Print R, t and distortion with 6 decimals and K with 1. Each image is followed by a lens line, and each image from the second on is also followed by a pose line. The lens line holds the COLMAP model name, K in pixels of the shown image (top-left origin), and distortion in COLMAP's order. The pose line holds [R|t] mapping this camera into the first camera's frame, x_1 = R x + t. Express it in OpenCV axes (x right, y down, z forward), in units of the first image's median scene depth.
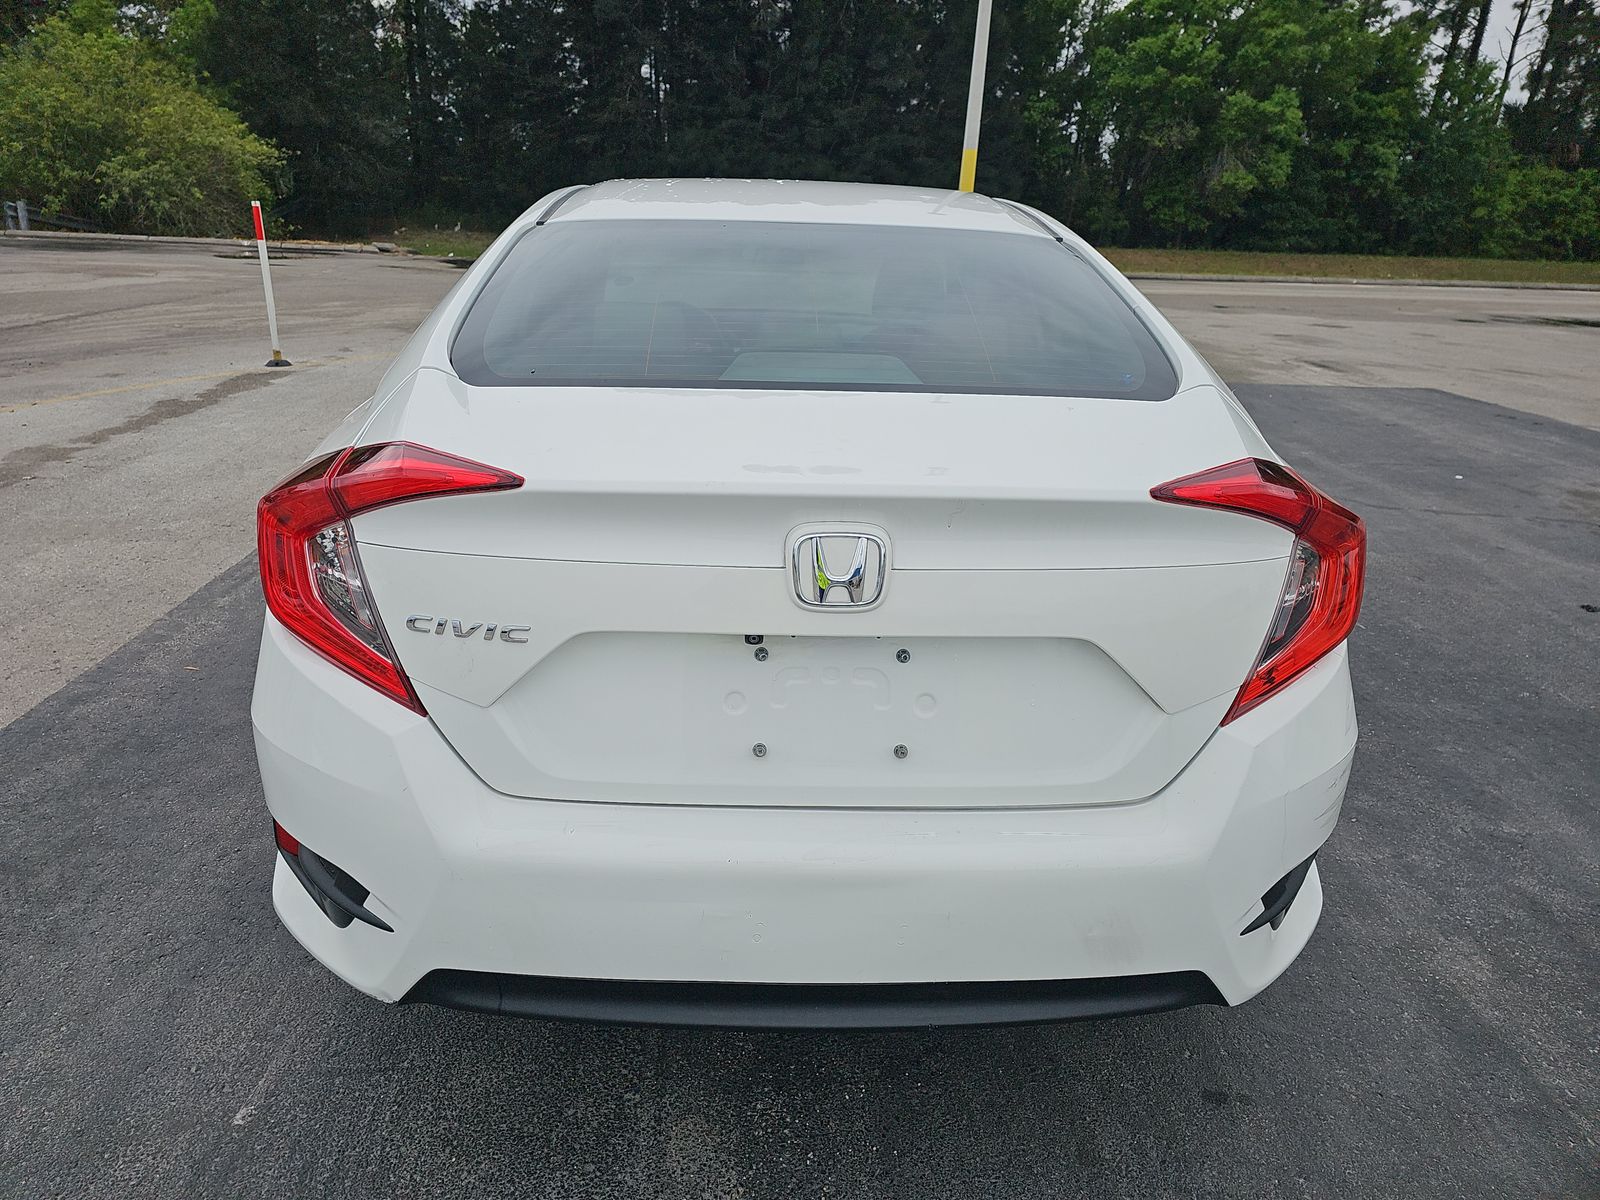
lens RADIAL K [[1069.4, 0, 799.8], [0, 1069.4, 603.5], [0, 0, 1]] dist [0.030397, -0.034046]
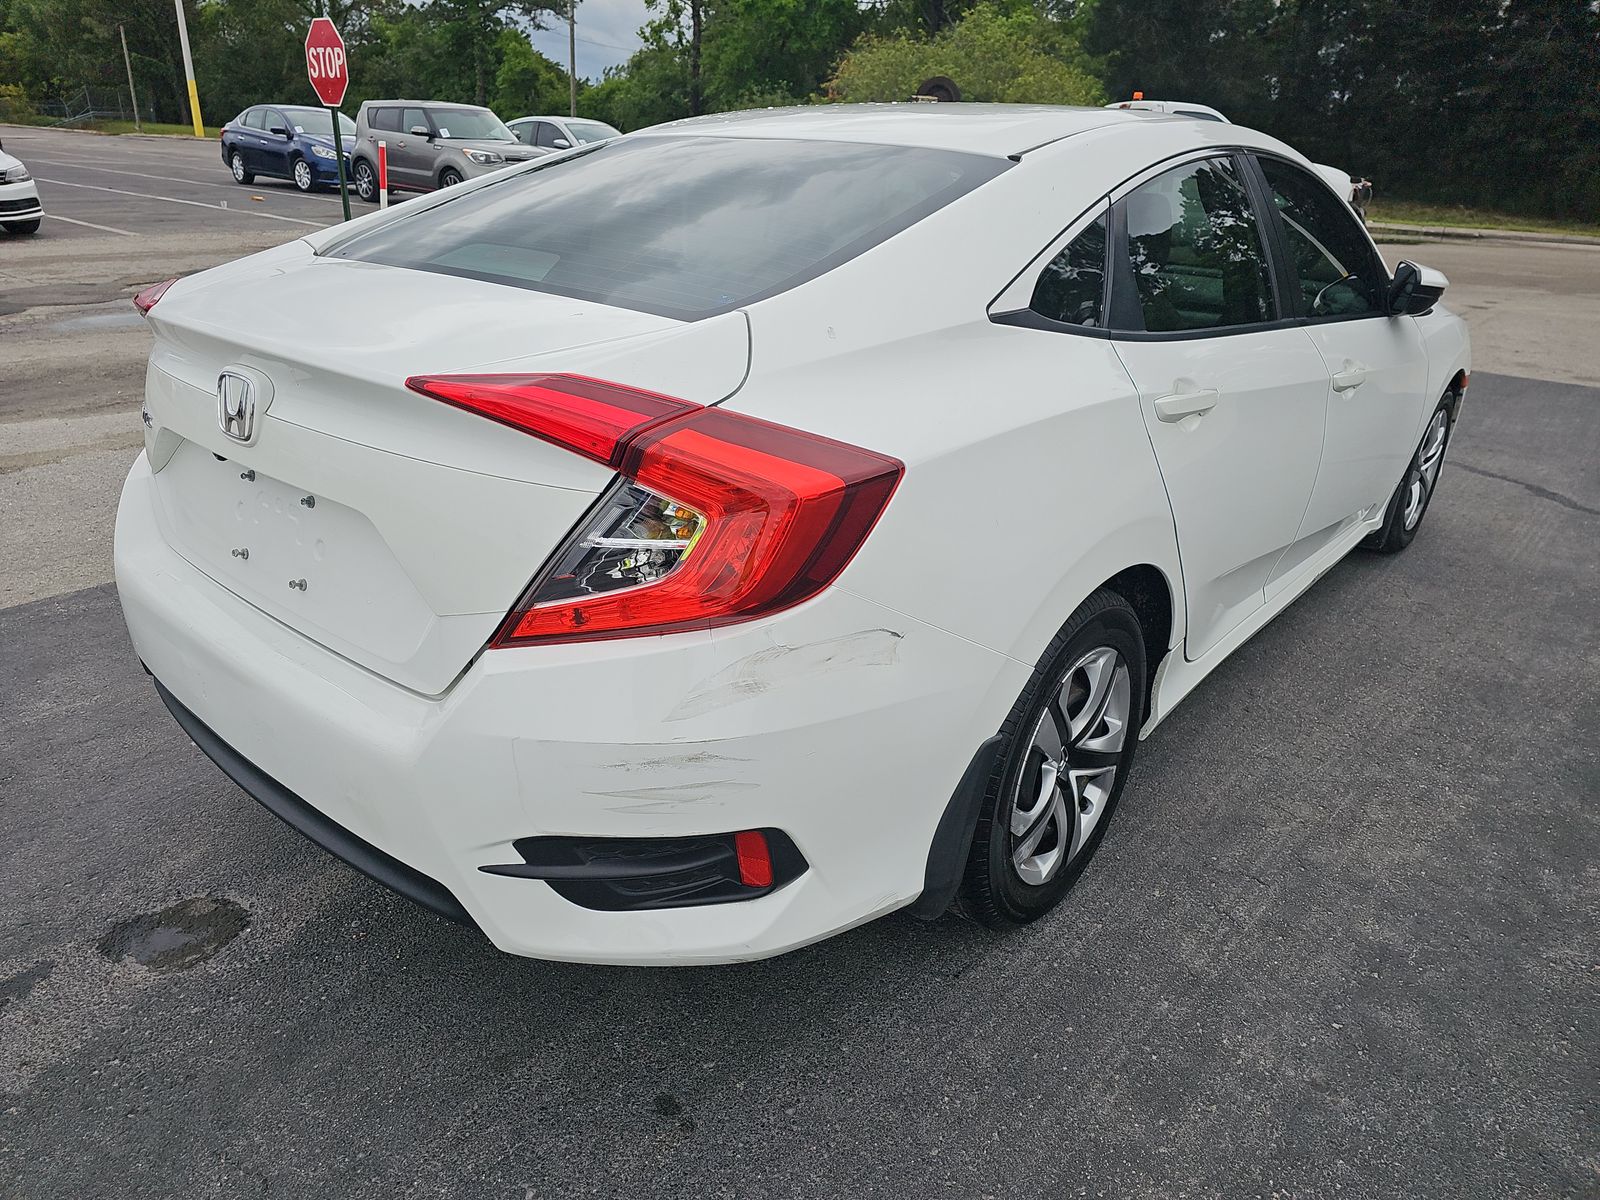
lens RADIAL K [[1069.4, 0, 802.9], [0, 1069.4, 597.8], [0, 0, 1]] dist [0.030397, -0.034046]
pose [[0.736542, 0.253532, -0.627079, 1.215531], [-0.238935, 0.964847, 0.109450, -0.101455], [0.632785, 0.069216, 0.771228, 0.458241]]
